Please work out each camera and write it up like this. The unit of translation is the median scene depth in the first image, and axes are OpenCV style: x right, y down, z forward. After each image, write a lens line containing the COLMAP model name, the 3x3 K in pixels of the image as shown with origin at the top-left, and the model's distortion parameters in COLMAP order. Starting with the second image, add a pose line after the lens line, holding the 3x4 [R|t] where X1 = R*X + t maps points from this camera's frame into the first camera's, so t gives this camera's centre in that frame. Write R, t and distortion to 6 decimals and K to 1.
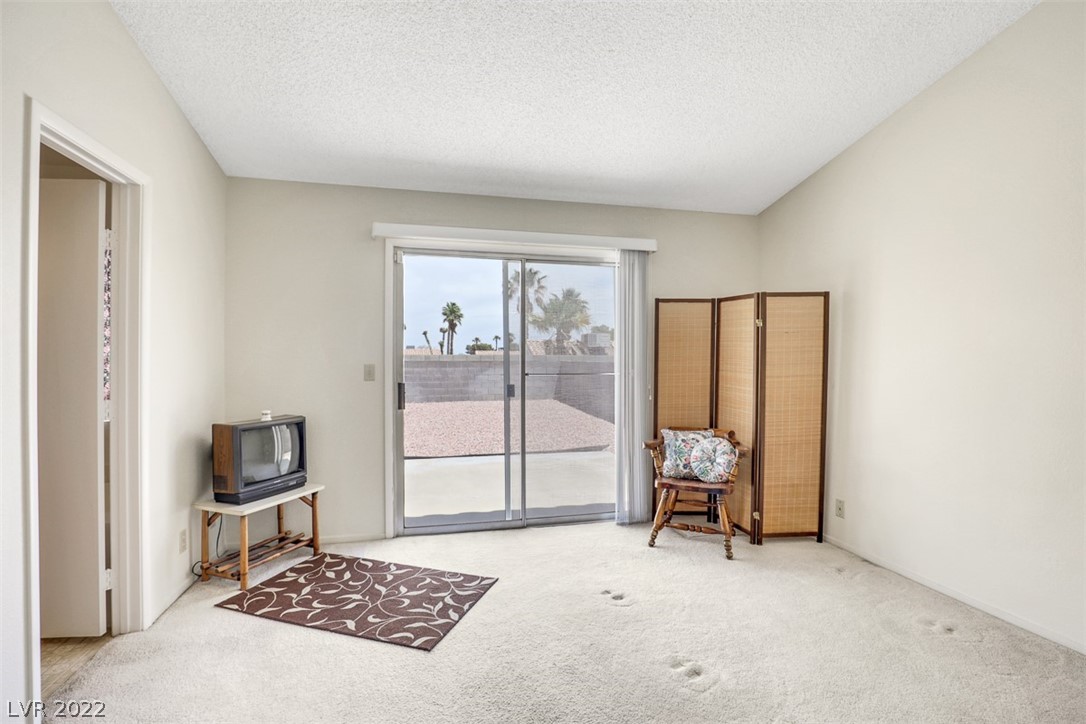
lens RADIAL K [[504.9, 0, 537.1], [0, 504.9, 362.2], [0, 0, 1]] dist [-0.000441, 0.000089]
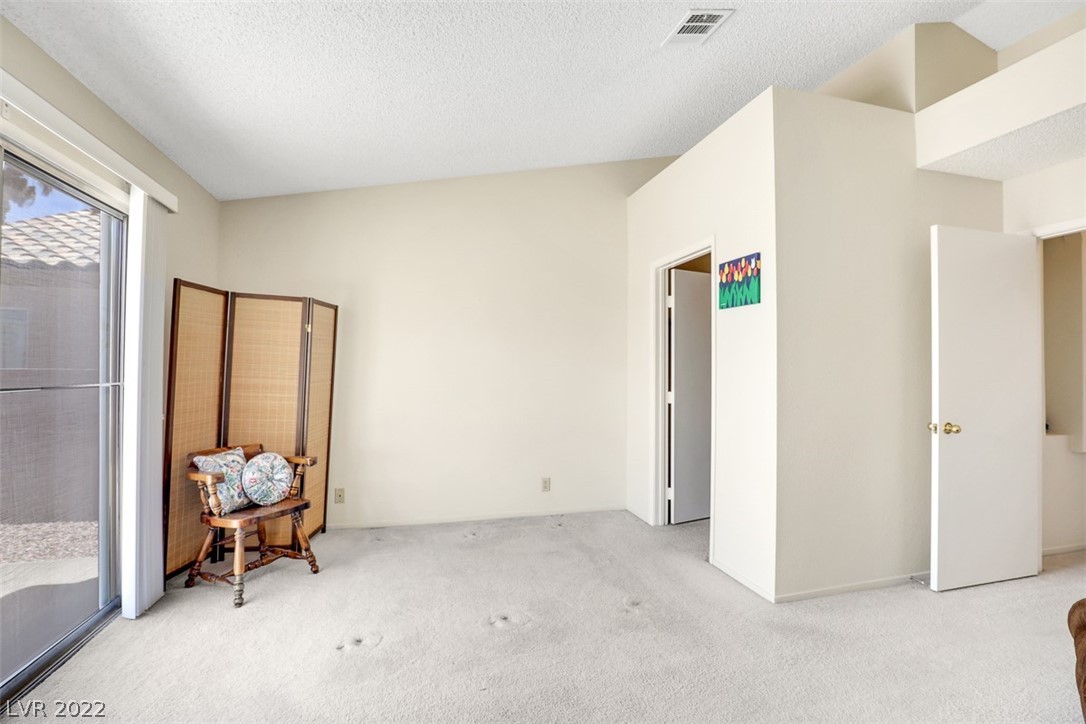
lens RADIAL K [[504.9, 0, 533.9], [0, 504.9, 364.5], [0, 0, 1]] dist [-0.000441, 0.000089]
pose [[0.007857, 0.013558, 0.999877, -0.530552], [0.002866, 0.999904, -0.013580, 0.008592], [-0.999965, 0.002973, 0.007818, 0.531329]]
